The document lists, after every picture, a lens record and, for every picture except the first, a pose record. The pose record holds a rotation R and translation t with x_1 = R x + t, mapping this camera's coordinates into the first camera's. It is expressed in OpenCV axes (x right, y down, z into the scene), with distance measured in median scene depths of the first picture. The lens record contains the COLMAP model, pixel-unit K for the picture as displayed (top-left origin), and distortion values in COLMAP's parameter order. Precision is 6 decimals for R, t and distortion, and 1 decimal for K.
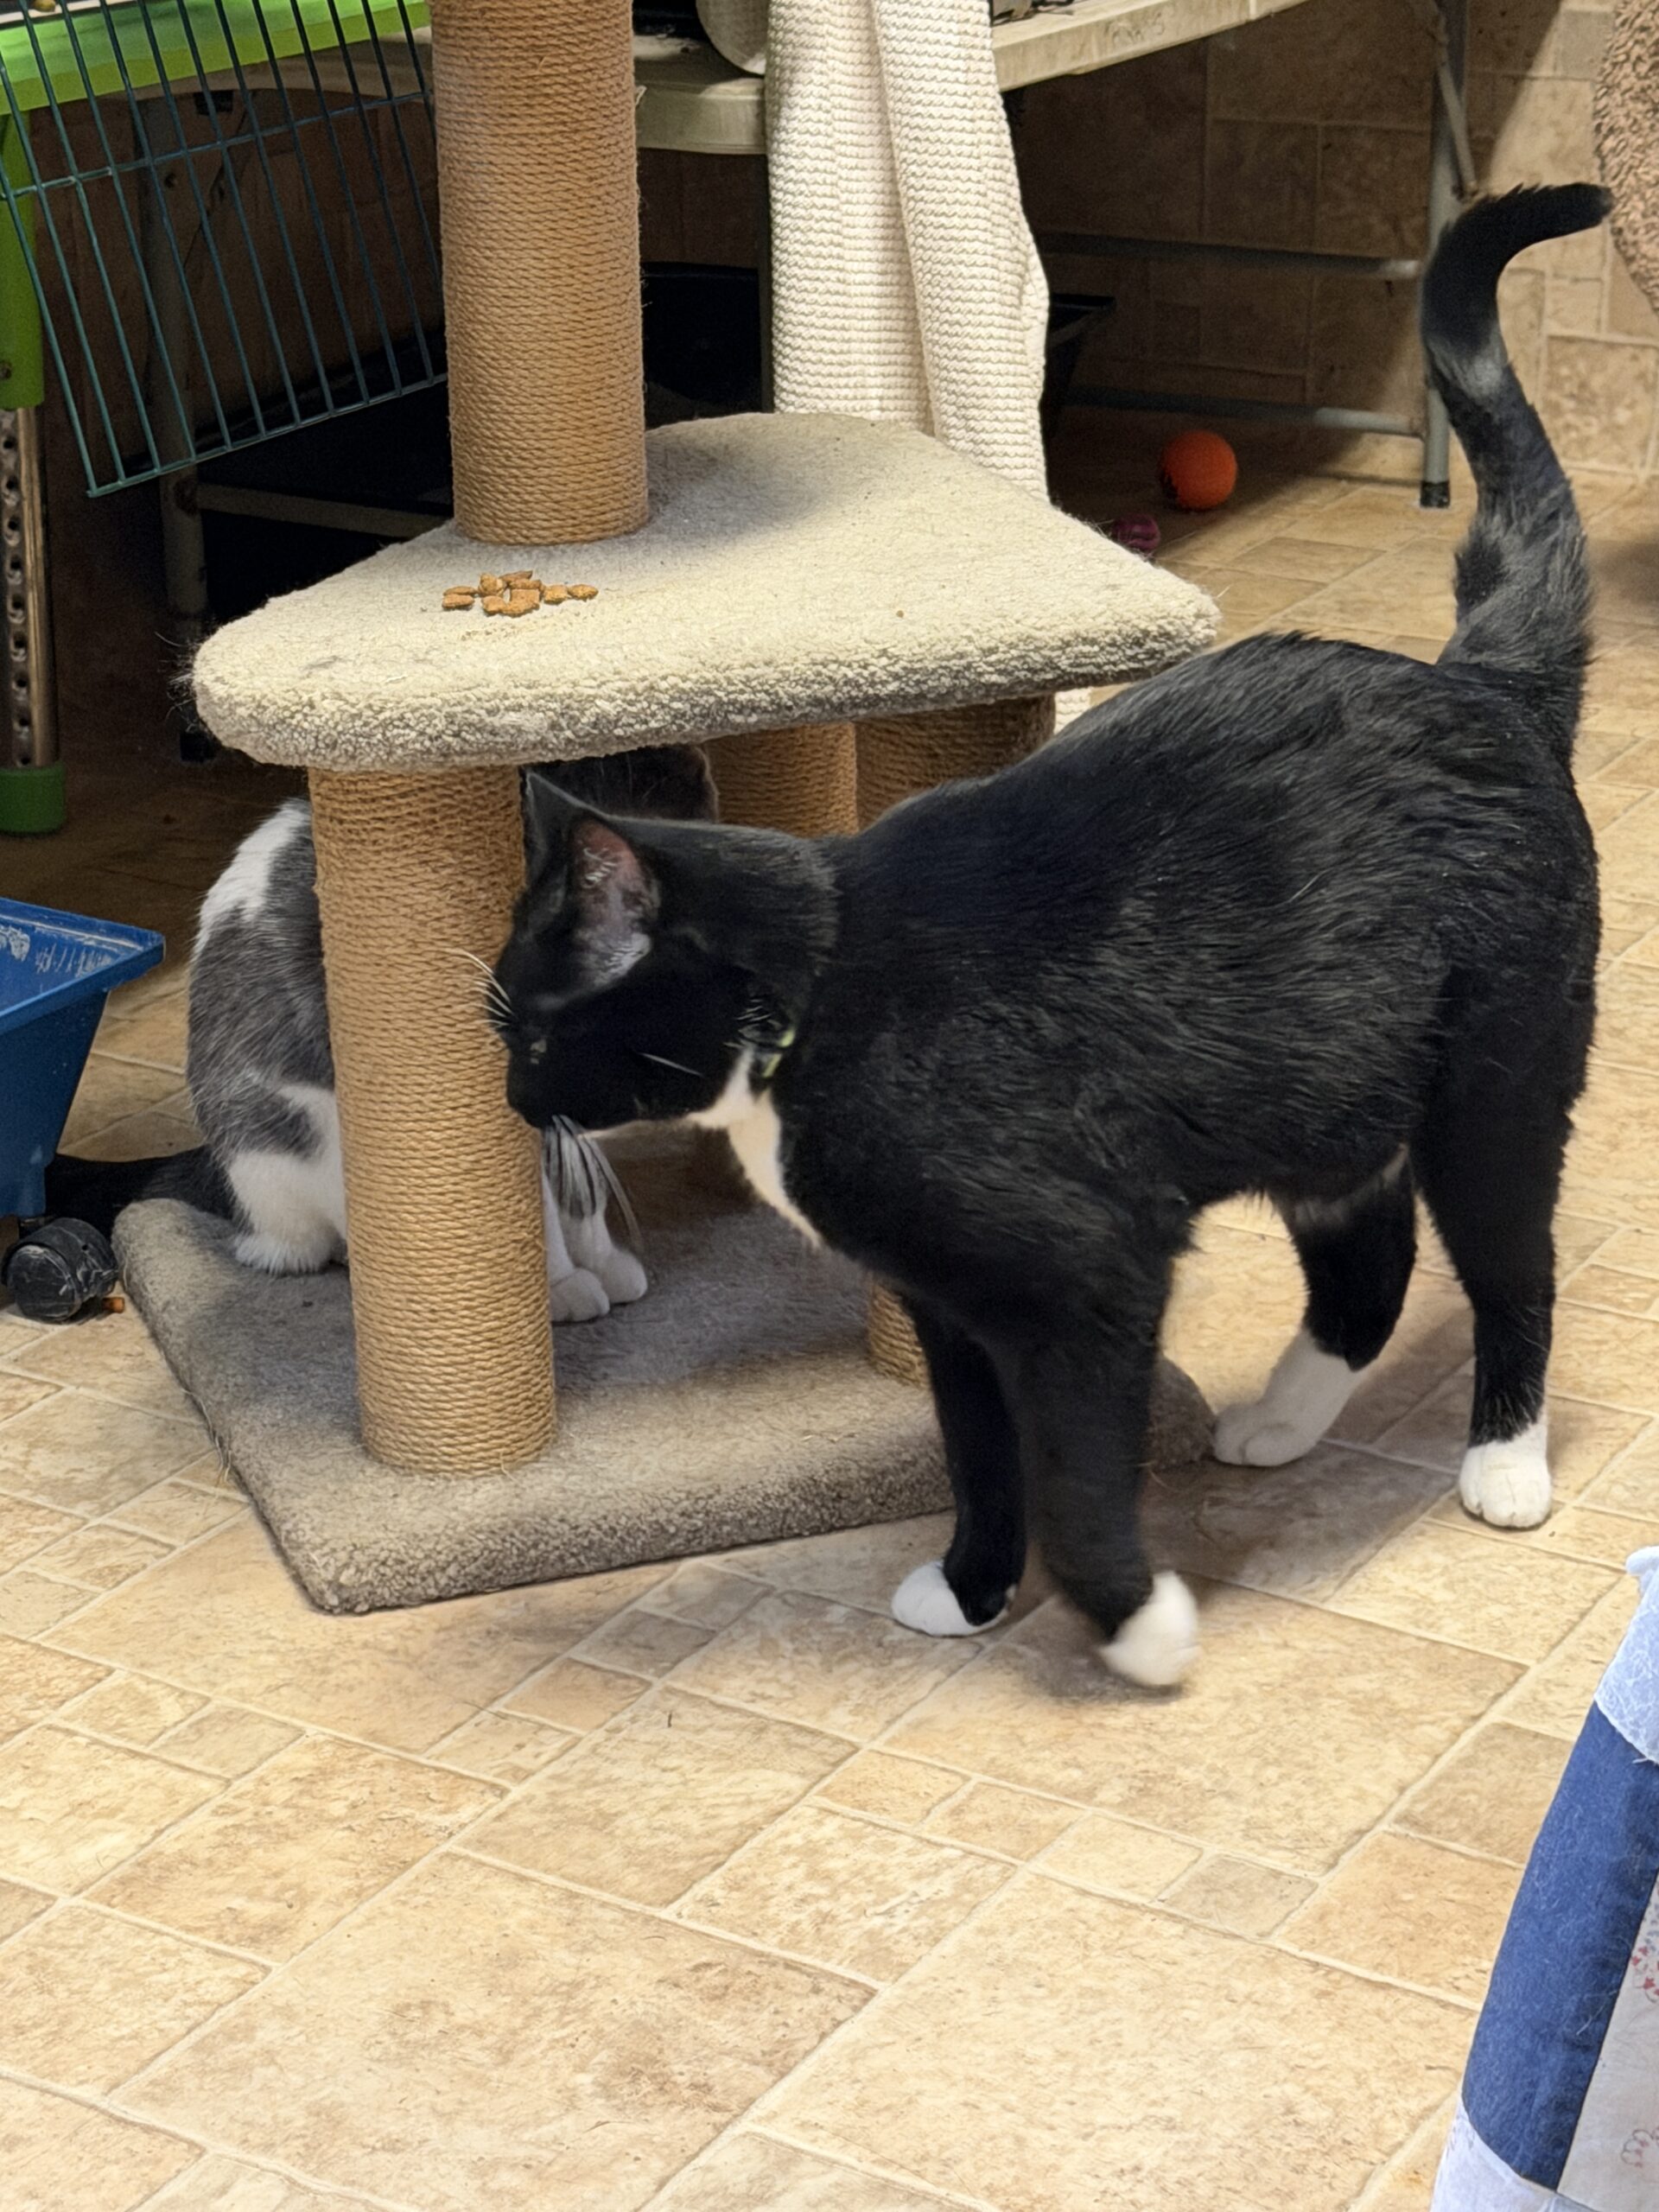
lens RADIAL K [[4596.2, 0, 834.3], [0, 4596.2, 1103.6], [0, 0, 1]] dist [0.143940, 0.000000]
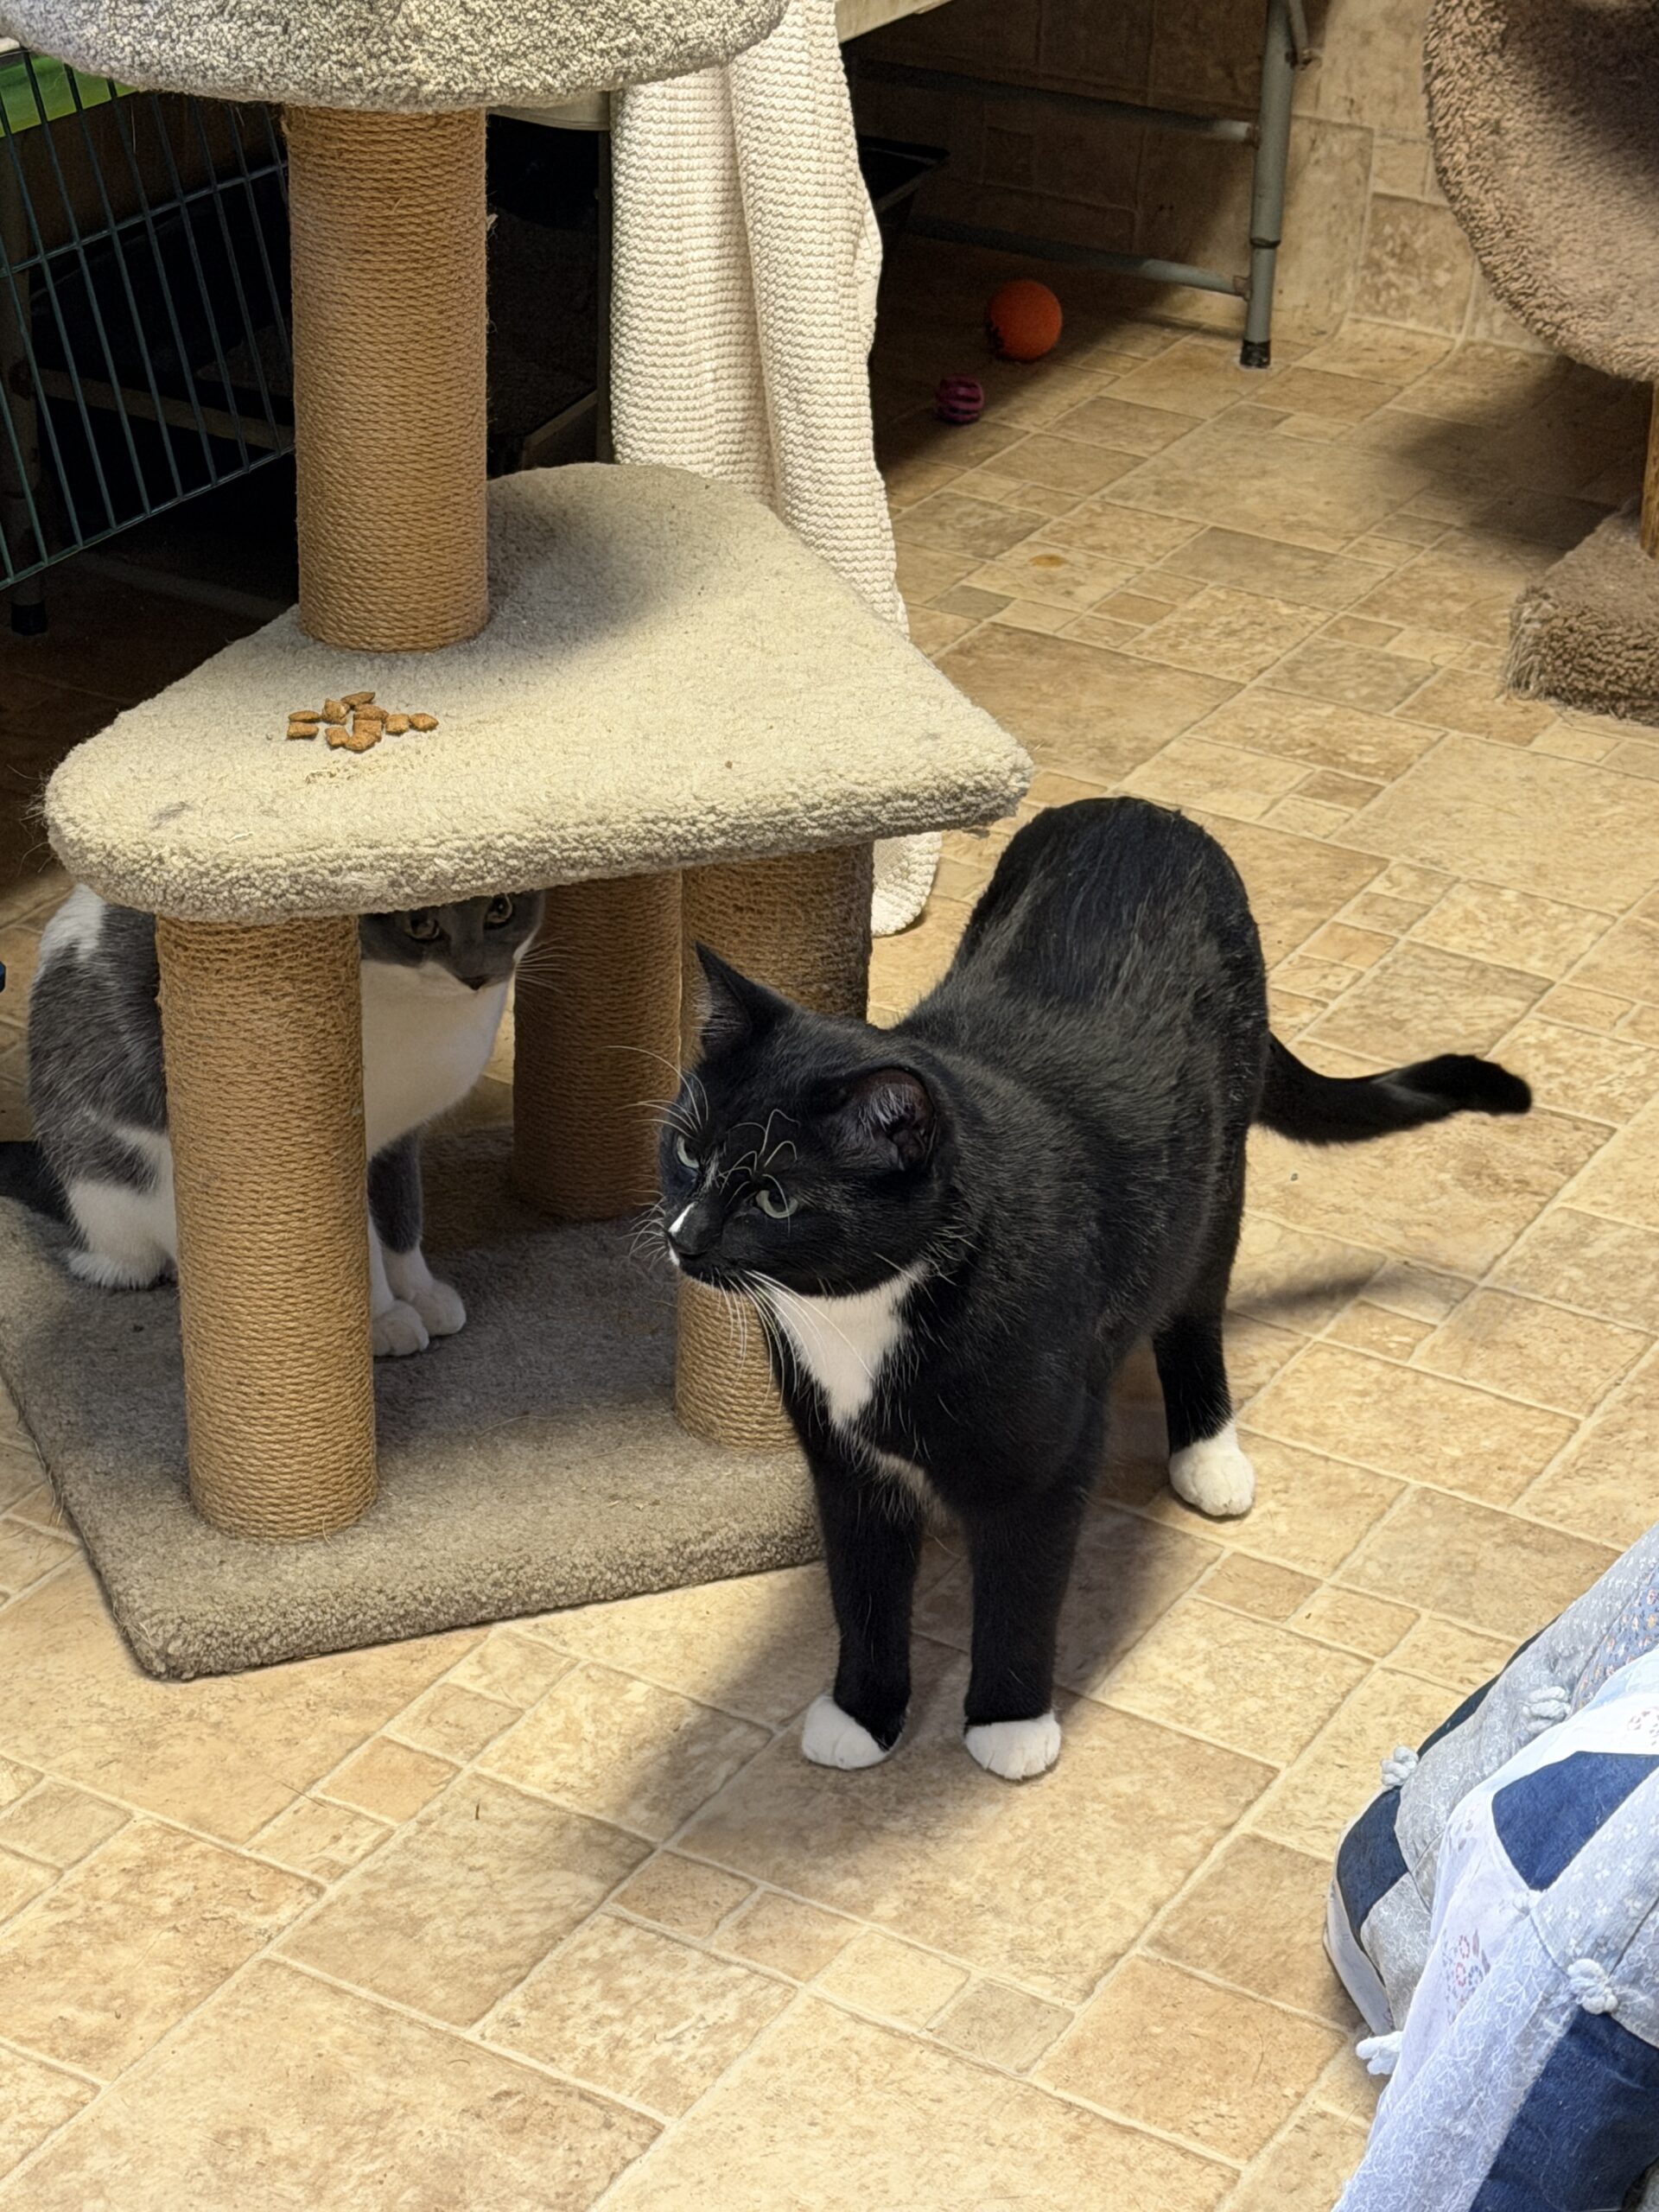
lens RADIAL K [[4596.2, 0, 823.1], [0, 4596.2, 1106.6], [0, 0, 1]] dist [0.143940, 0.000000]
pose [[0.998552, 0.031538, 0.043578, -0.007282], [-0.036273, 0.992985, 0.112538, -0.146560], [-0.039724, -0.113956, 0.992691, -0.043841]]
